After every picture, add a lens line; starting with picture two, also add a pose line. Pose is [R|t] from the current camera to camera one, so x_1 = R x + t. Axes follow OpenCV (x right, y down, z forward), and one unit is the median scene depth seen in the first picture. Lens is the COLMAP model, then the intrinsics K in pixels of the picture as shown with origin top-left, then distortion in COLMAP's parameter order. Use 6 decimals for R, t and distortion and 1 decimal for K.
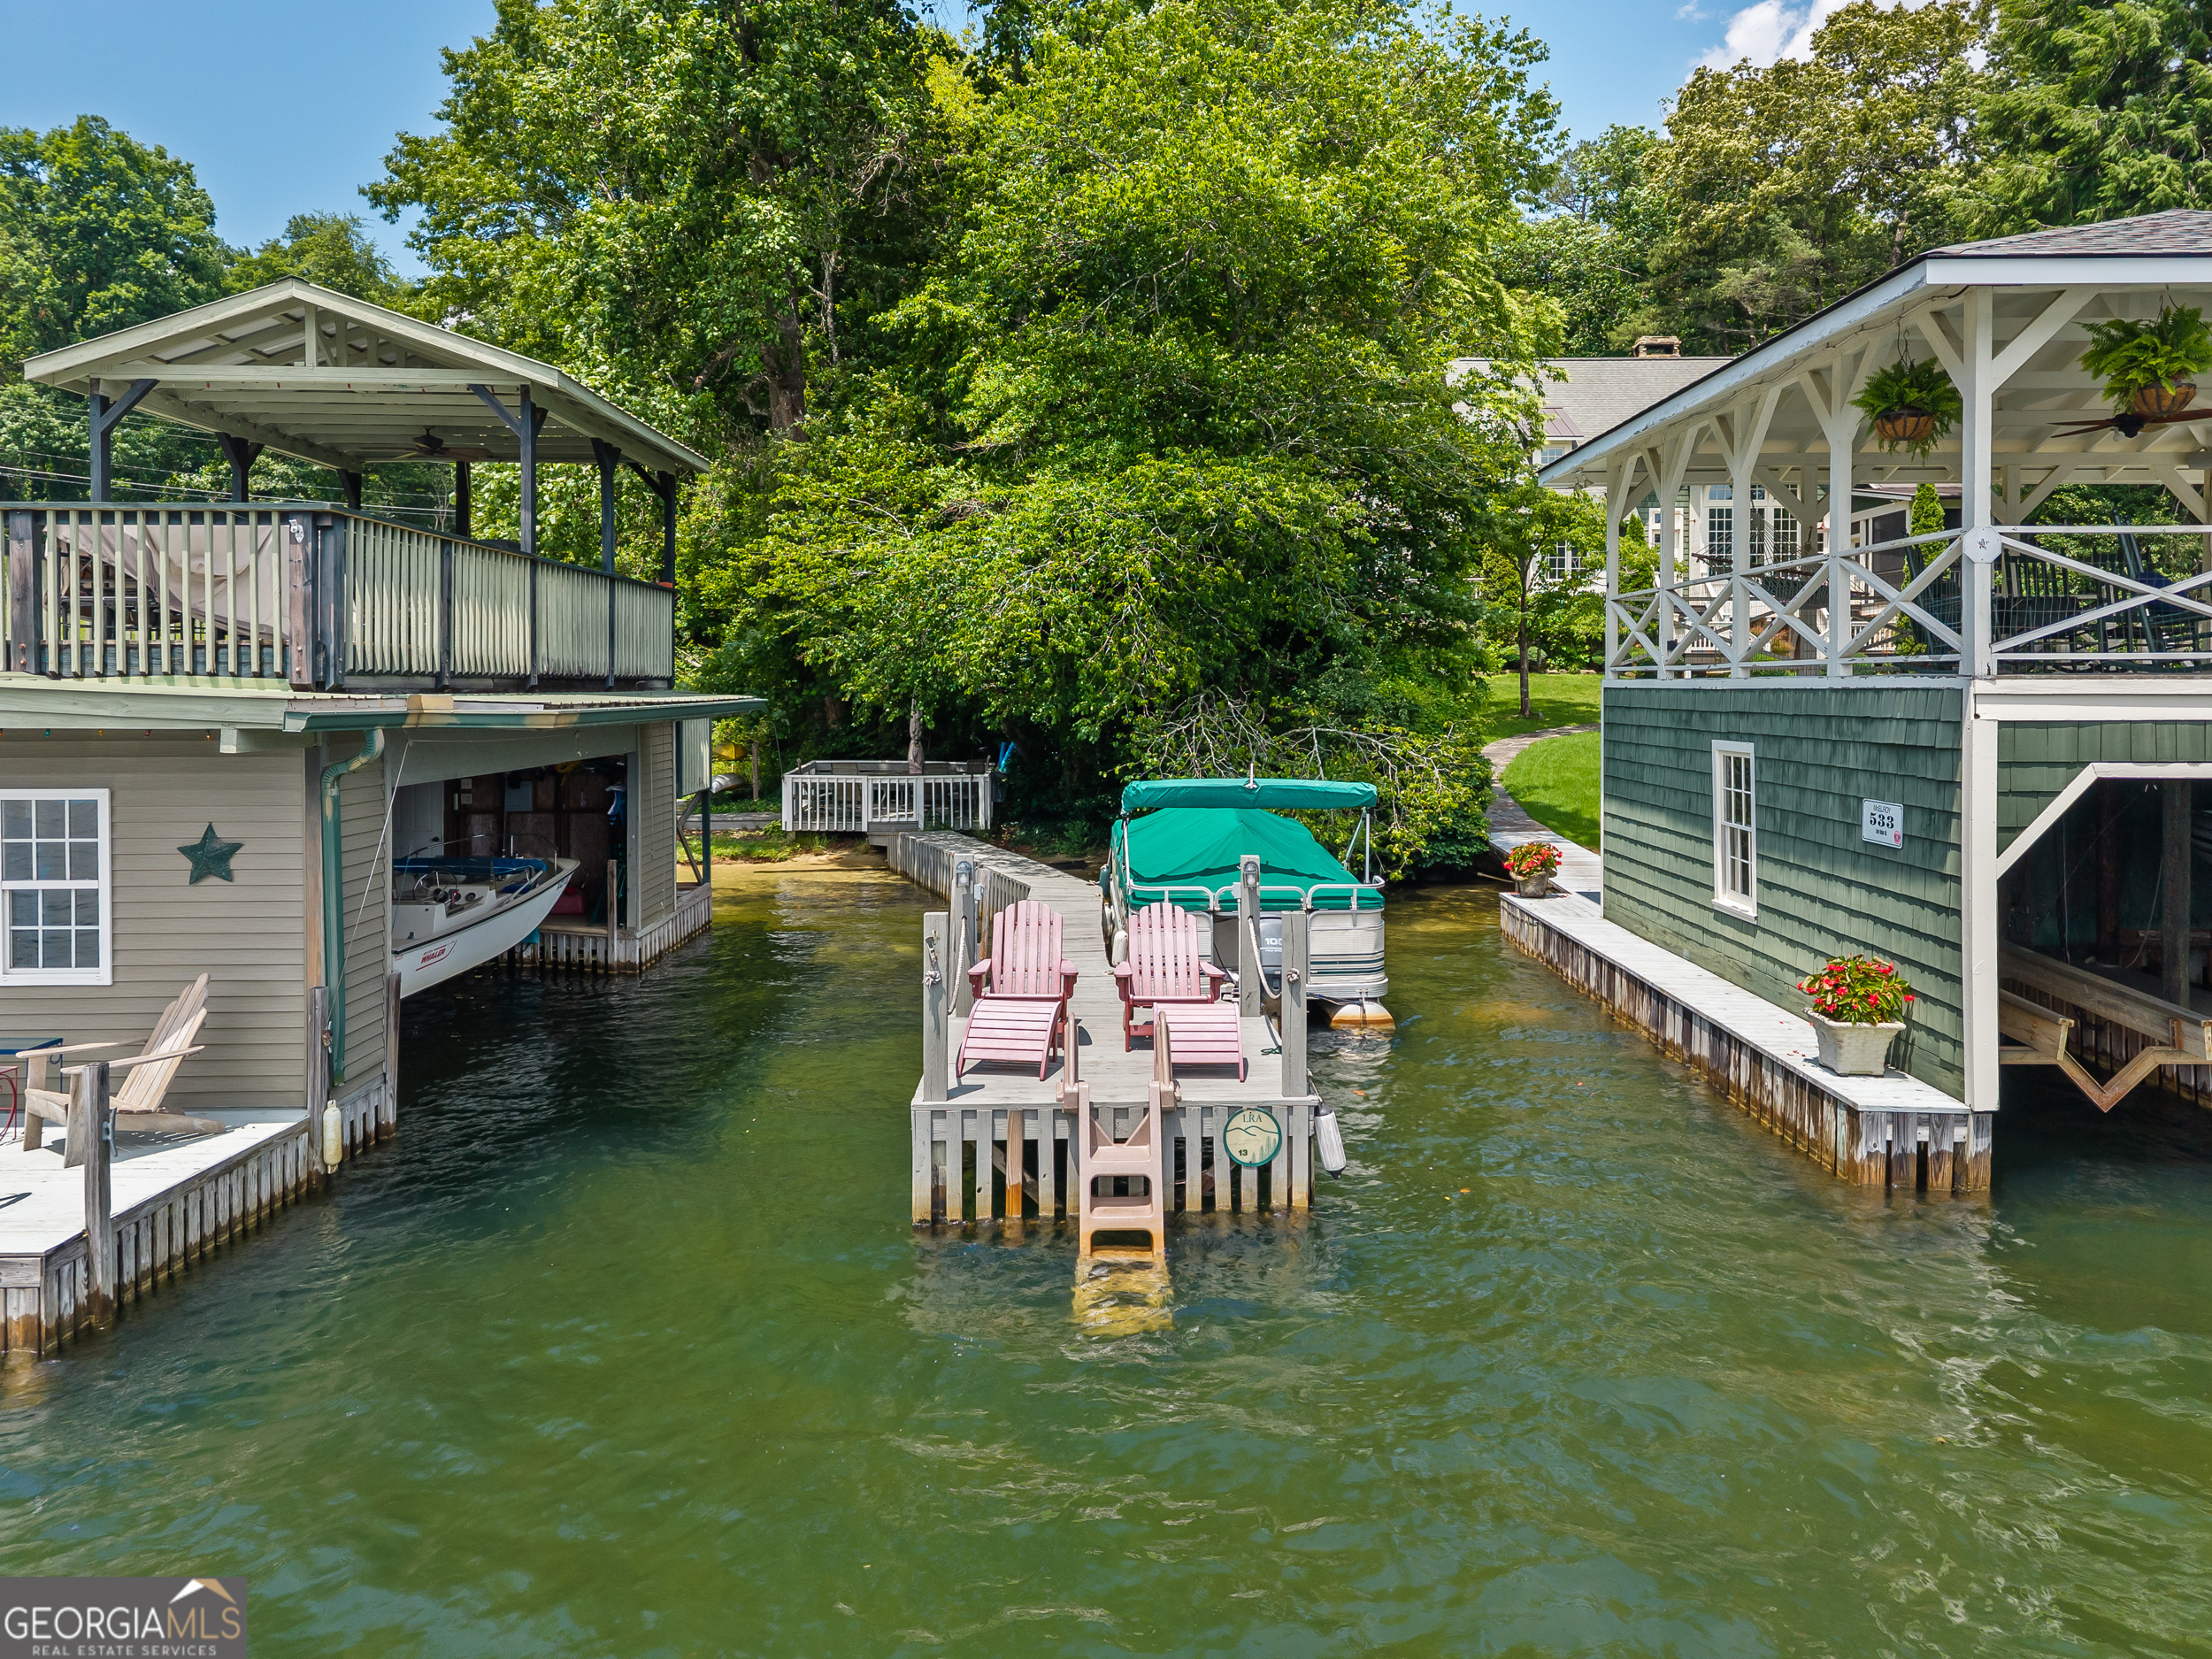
lens RADIAL K [[1481.6, 0, 1109.4], [0, 1481.6, 909.3], [0, 0, 1]] dist [0.003599, -0.015454]
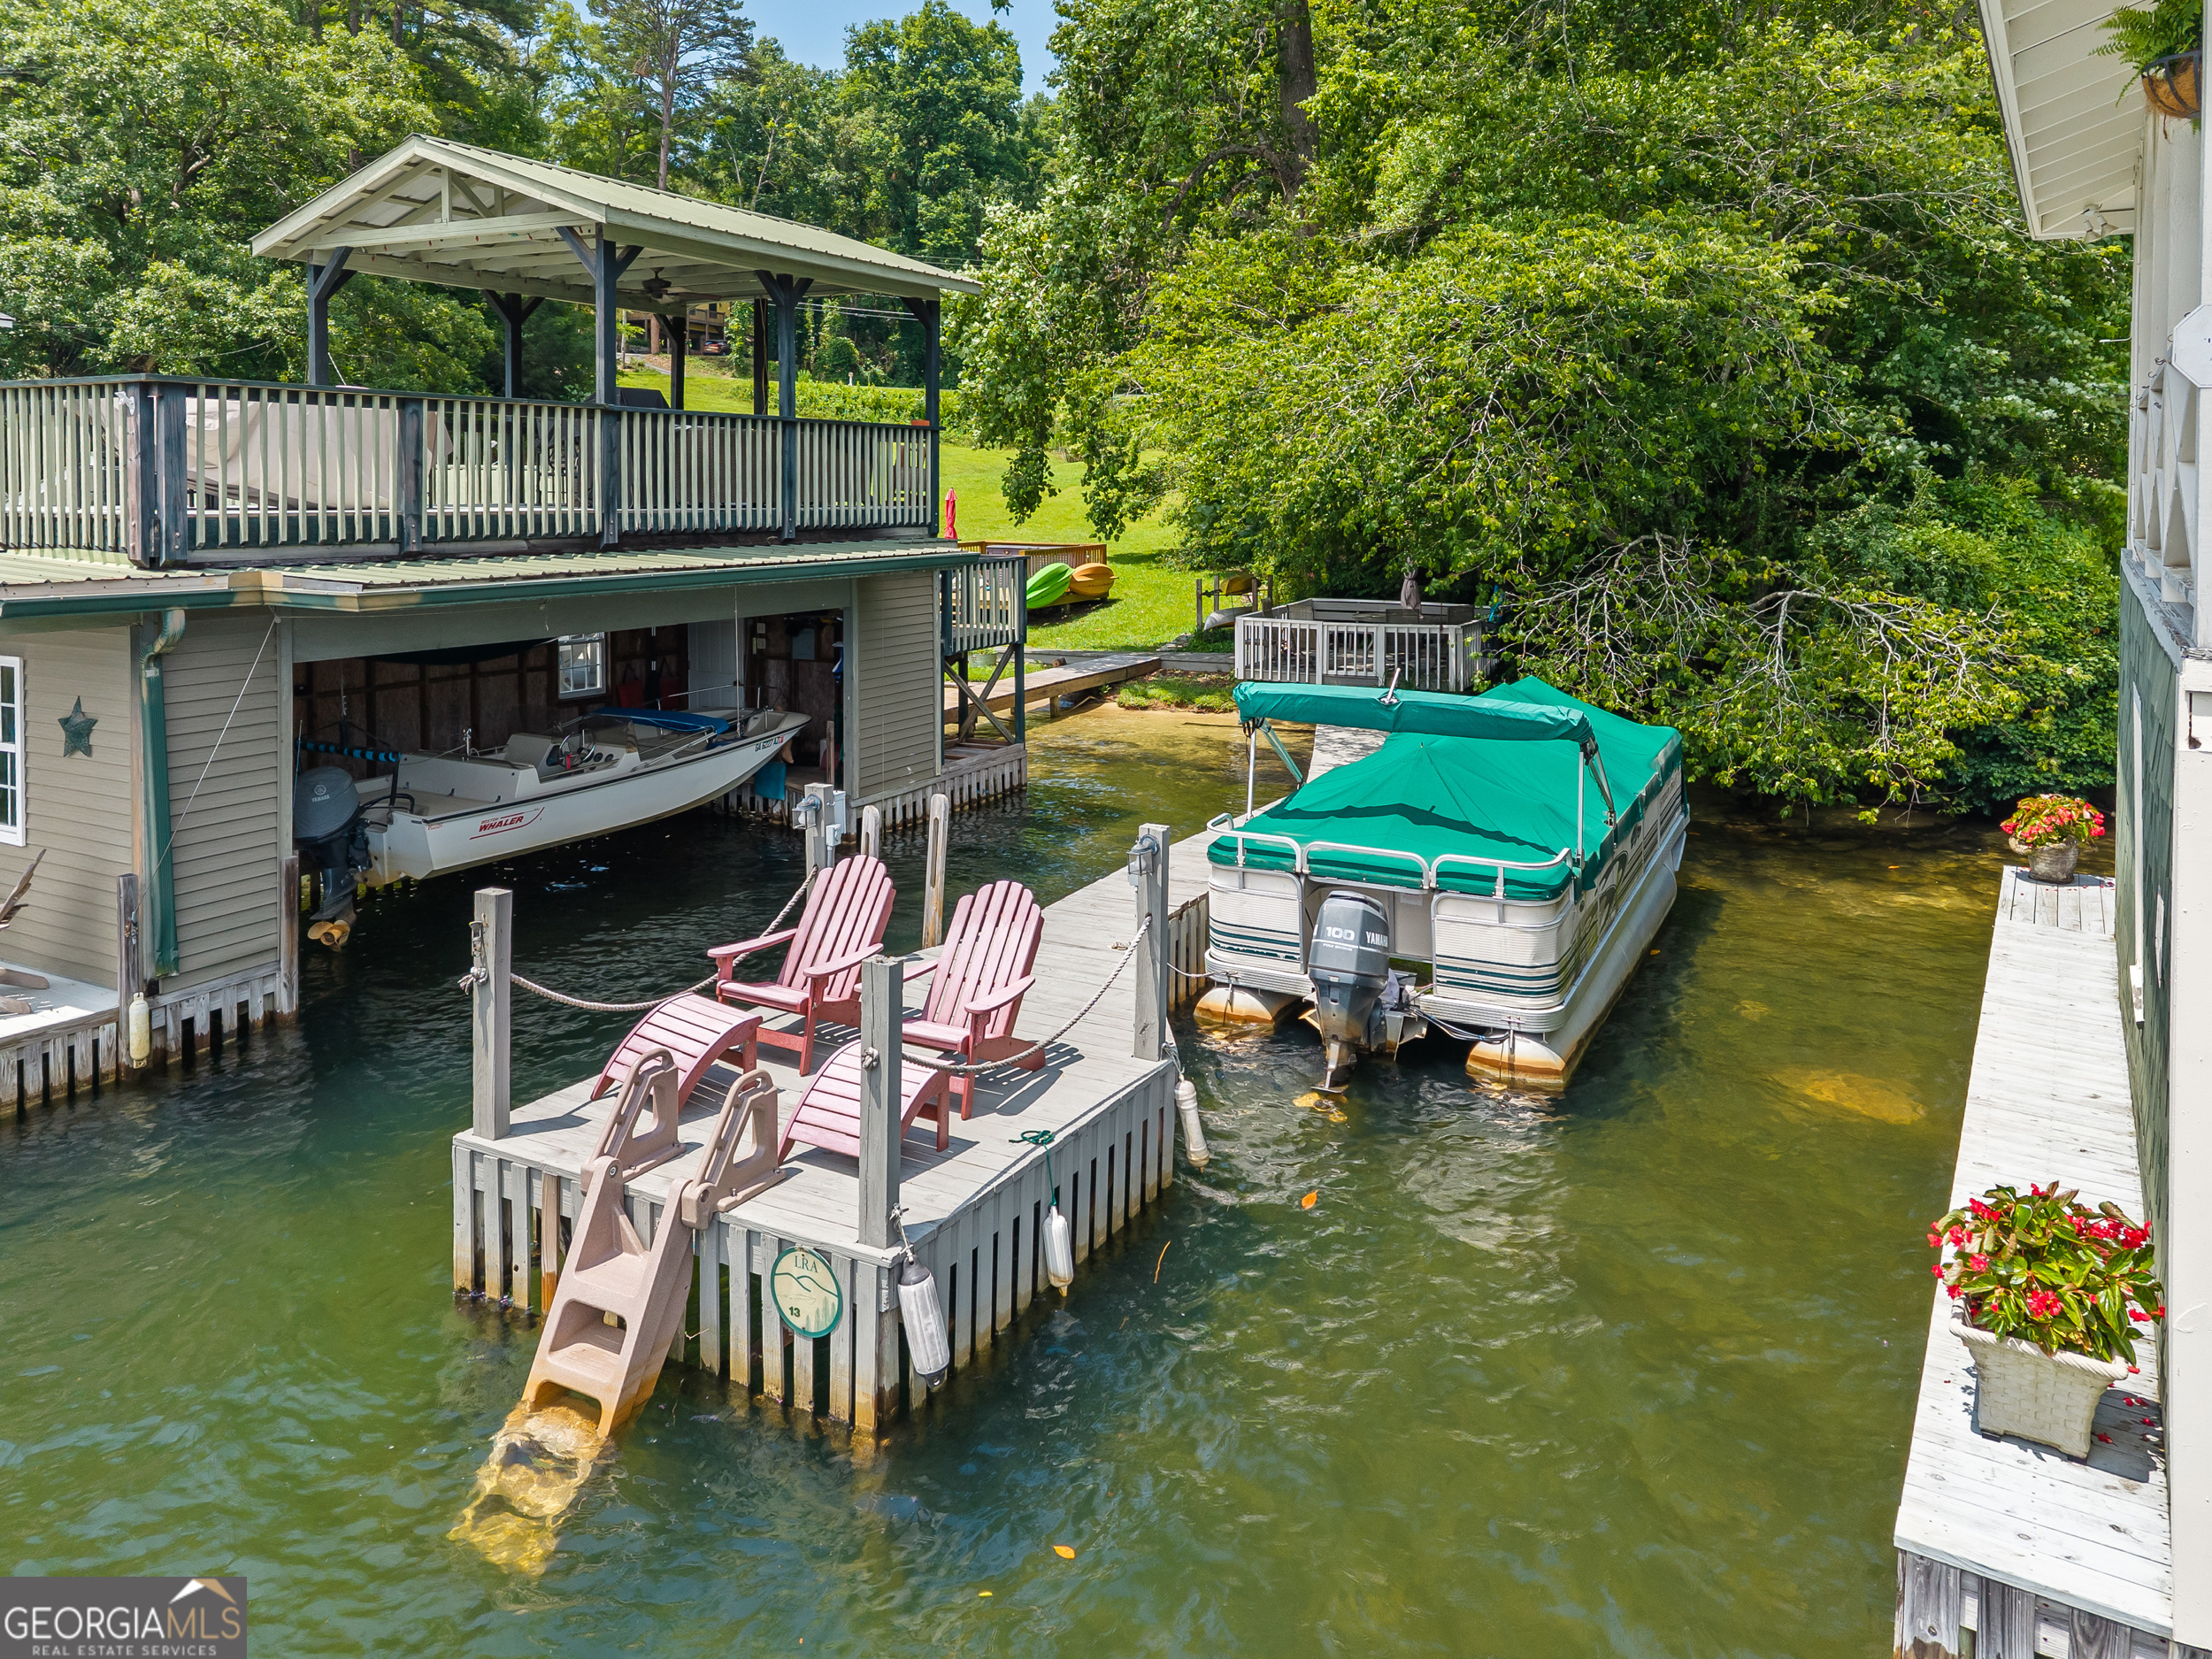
lens RADIAL K [[1538.8, 0, 1100.0], [0, 1538.8, 701.2], [0, 0, 1]] dist [-0.027255, -0.002499]
pose [[0.868068, 0.069203, -0.491599, 0.343773], [-0.075976, 0.997090, 0.006203, -0.079069], [0.490598, 0.031965, 0.870800, 0.306766]]
